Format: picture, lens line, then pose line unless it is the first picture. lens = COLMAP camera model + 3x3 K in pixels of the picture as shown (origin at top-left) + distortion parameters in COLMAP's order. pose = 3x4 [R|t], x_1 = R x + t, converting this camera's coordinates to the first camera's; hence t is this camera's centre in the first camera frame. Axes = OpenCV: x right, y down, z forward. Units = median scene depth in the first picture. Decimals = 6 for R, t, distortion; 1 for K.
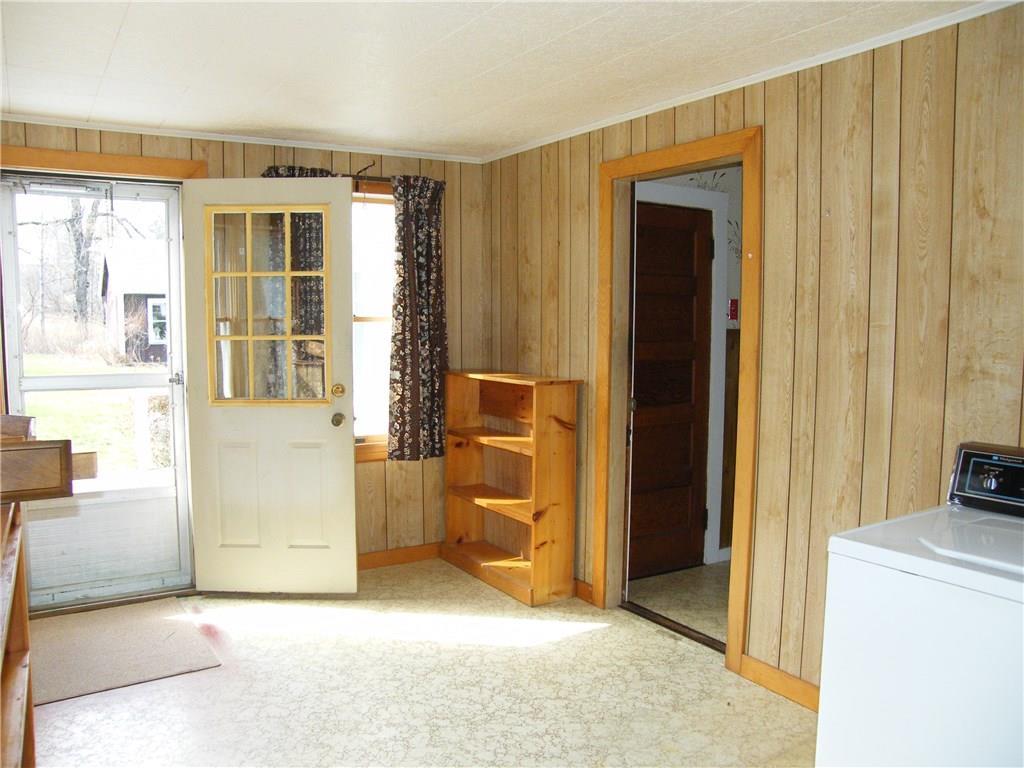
lens RADIAL K [[821.1, 0, 512.0], [0, 821.1, 384.0], [0, 0, 1]] dist [-0.162391, 0.116811]
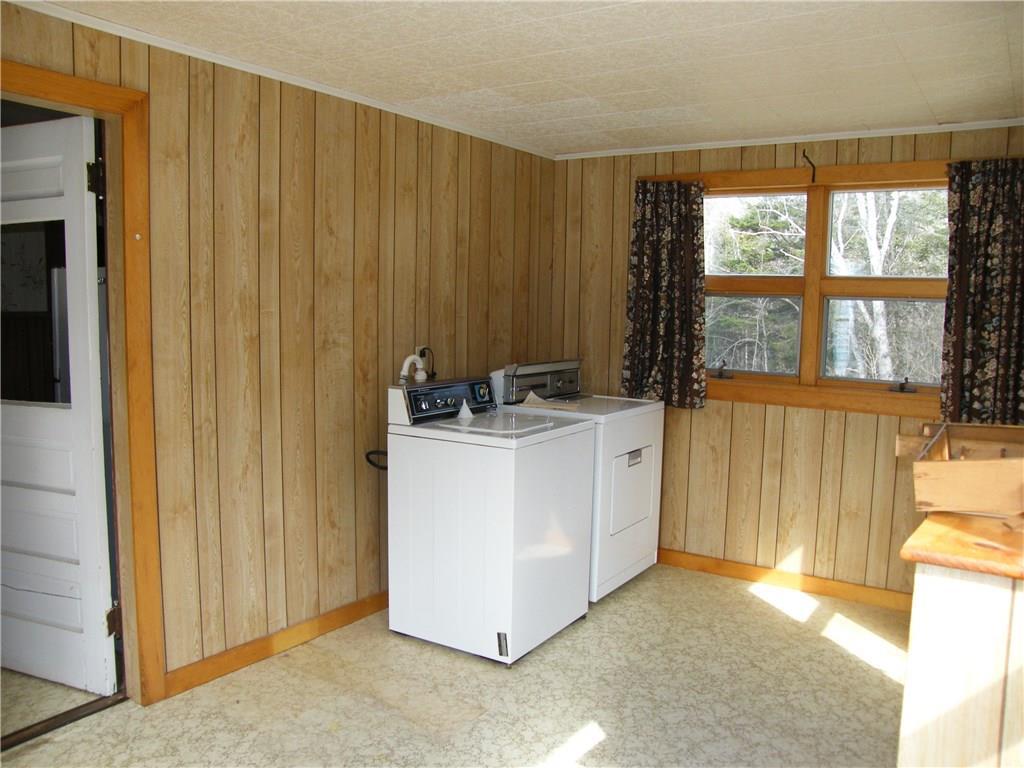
lens RADIAL K [[764.3, 0, 510.4], [0, 764.3, 407.9], [0, 0, 1]] dist [-0.166955, 0.083909]
pose [[-0.402509, -0.119192, 0.907623, -0.695615], [0.067180, 0.984967, 0.159142, -0.083135], [-0.912948, 0.125030, -0.388451, 1.083361]]
